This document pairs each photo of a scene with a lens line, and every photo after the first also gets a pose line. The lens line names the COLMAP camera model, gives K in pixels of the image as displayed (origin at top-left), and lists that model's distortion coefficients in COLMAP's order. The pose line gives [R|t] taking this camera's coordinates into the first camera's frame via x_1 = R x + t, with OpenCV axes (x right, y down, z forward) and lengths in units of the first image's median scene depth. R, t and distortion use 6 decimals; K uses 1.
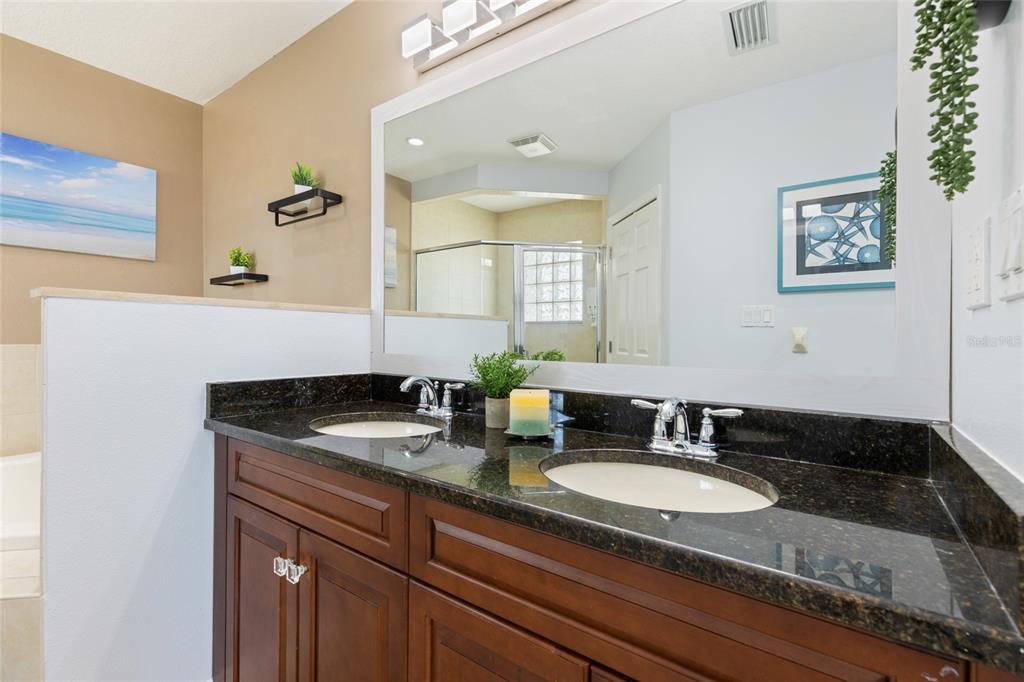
lens RADIAL K [[452.9, 0, 509.3], [0, 452.9, 338.1], [0, 0, 1]] dist [0.014692, 0.000040]
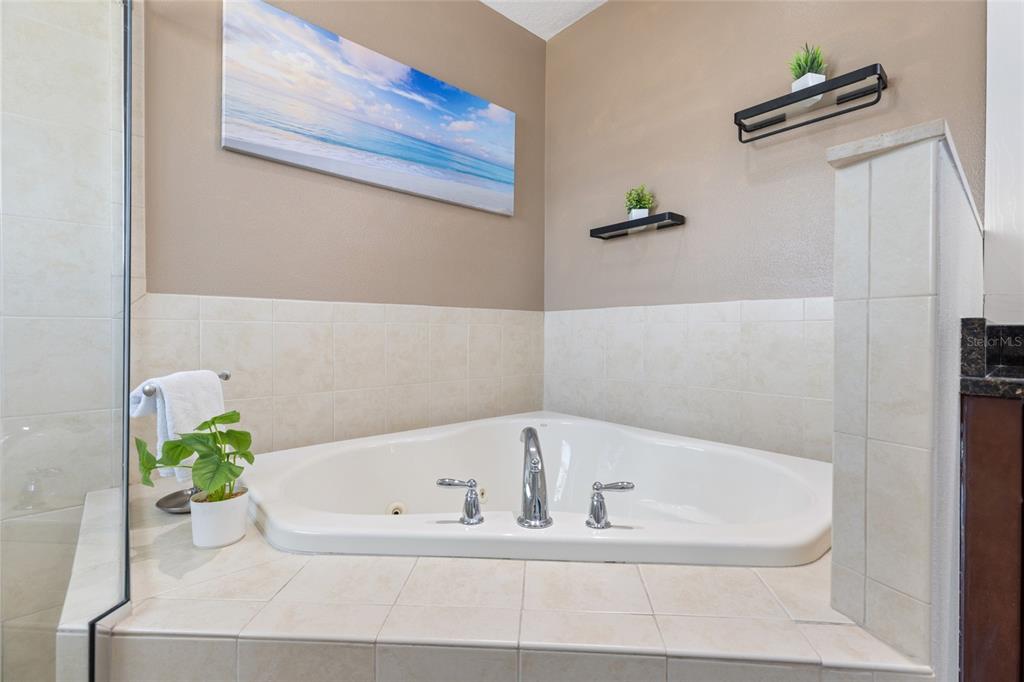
lens RADIAL K [[452.9, 0, 516.0], [0, 452.9, 337.9], [0, 0, 1]] dist [0.014692, 0.000040]
pose [[0.978802, 0.005161, -0.204744, -0.646627], [-0.005318, 0.999986, -0.000213, 0.074822], [0.204740, 0.001297, 0.978816, 0.154945]]
